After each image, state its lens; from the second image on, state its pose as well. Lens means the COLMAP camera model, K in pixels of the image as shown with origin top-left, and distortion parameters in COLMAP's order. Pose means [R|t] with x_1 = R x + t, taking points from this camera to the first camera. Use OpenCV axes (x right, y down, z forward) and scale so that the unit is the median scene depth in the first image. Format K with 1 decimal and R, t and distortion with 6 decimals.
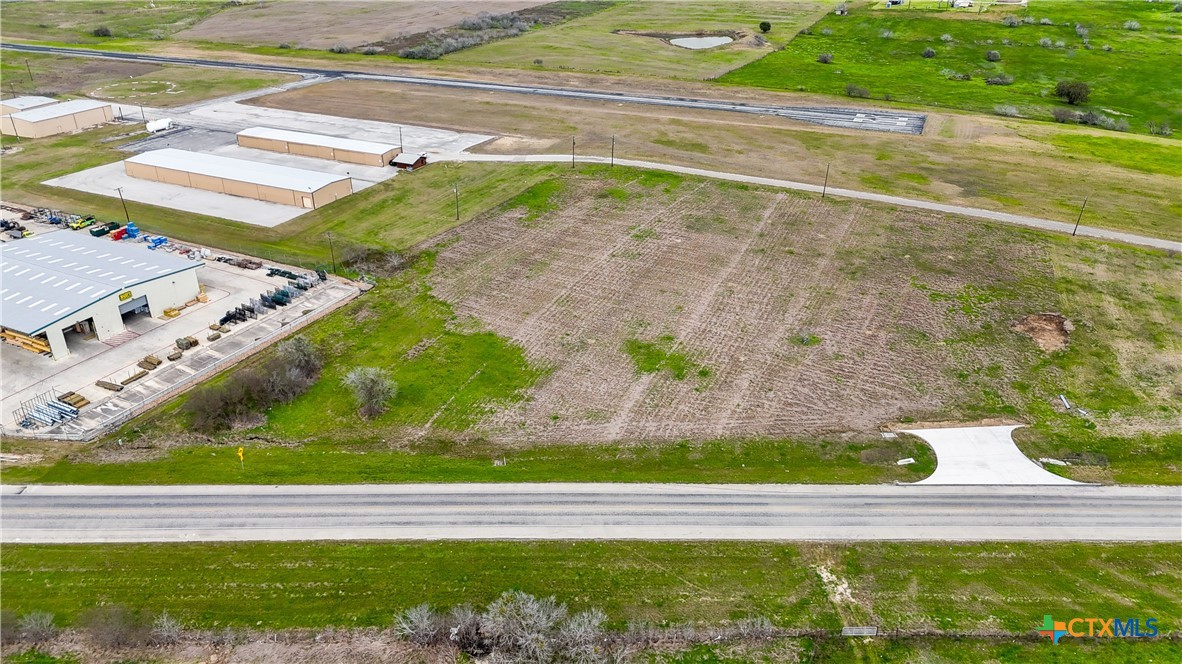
lens RADIAL K [[877.7, 0, 591.0], [0, 877.7, 332.0], [0, 0, 1]] dist [0.076888, -0.077551]
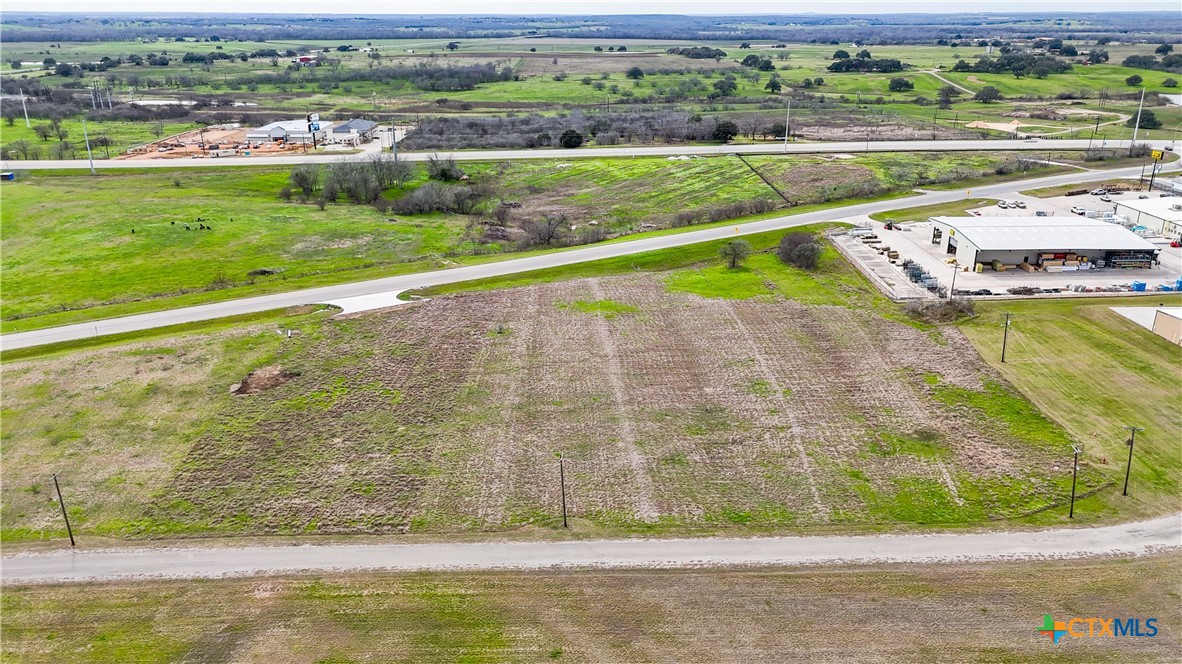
lens RADIAL K [[877.7, 0, 591.0], [0, 877.7, 332.0], [0, 0, 1]] dist [0.076888, -0.077551]
pose [[-0.889672, 0.151593, -0.430701, 0.608614], [-0.204381, 0.711290, 0.672528, -0.753339], [0.408304, 0.686357, -0.601832, 1.703261]]
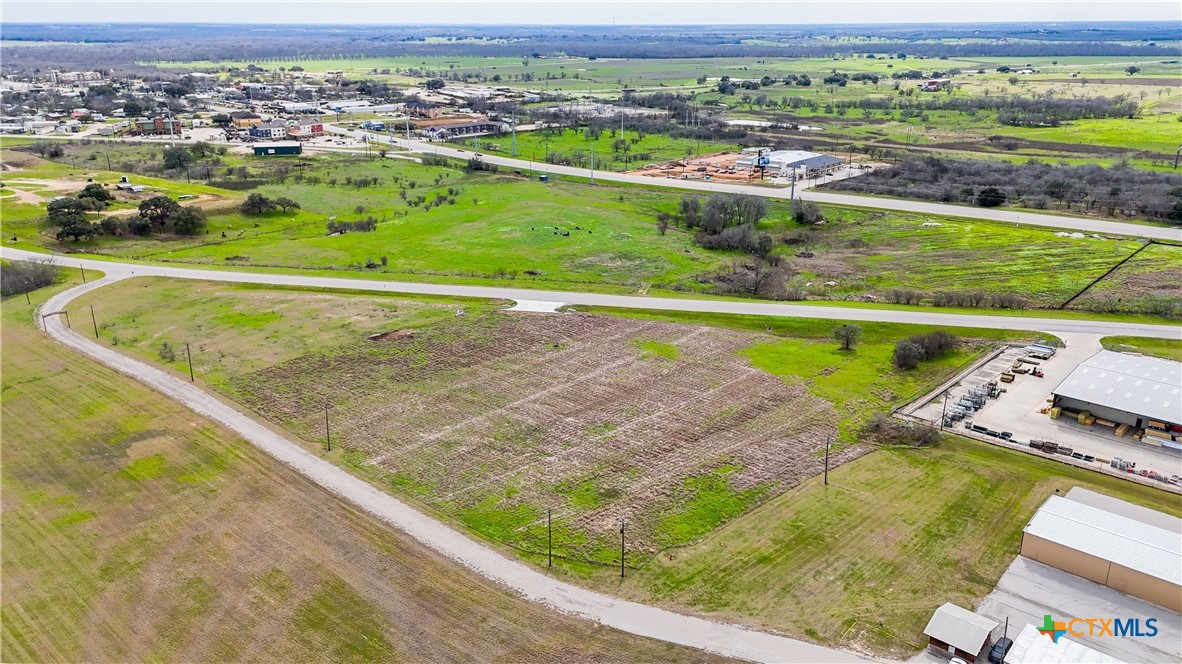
lens RADIAL K [[877.7, 0, 591.0], [0, 877.7, 332.0], [0, 0, 1]] dist [0.076888, -0.077551]
pose [[-0.960180, -0.093390, 0.263312, -0.193816], [0.122466, 0.706414, 0.697123, -1.009457], [-0.251111, 0.701610, -0.666848, 1.930809]]
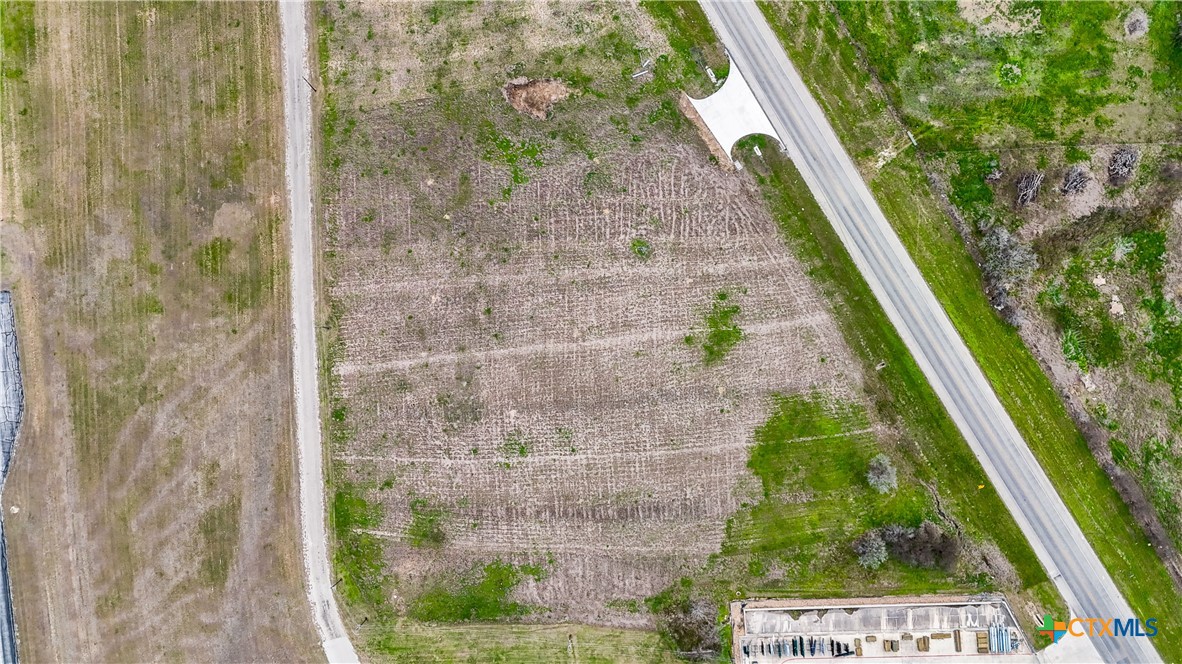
lens RADIAL K [[877.7, 0, 591.0], [0, 877.7, 332.0], [0, 0, 1]] dist [0.076888, -0.077551]
pose [[-0.493876, -0.869388, 0.015849, 0.151350], [0.406877, -0.214951, 0.887833, -1.218734], [-0.768464, 0.444928, 0.459894, 0.507090]]
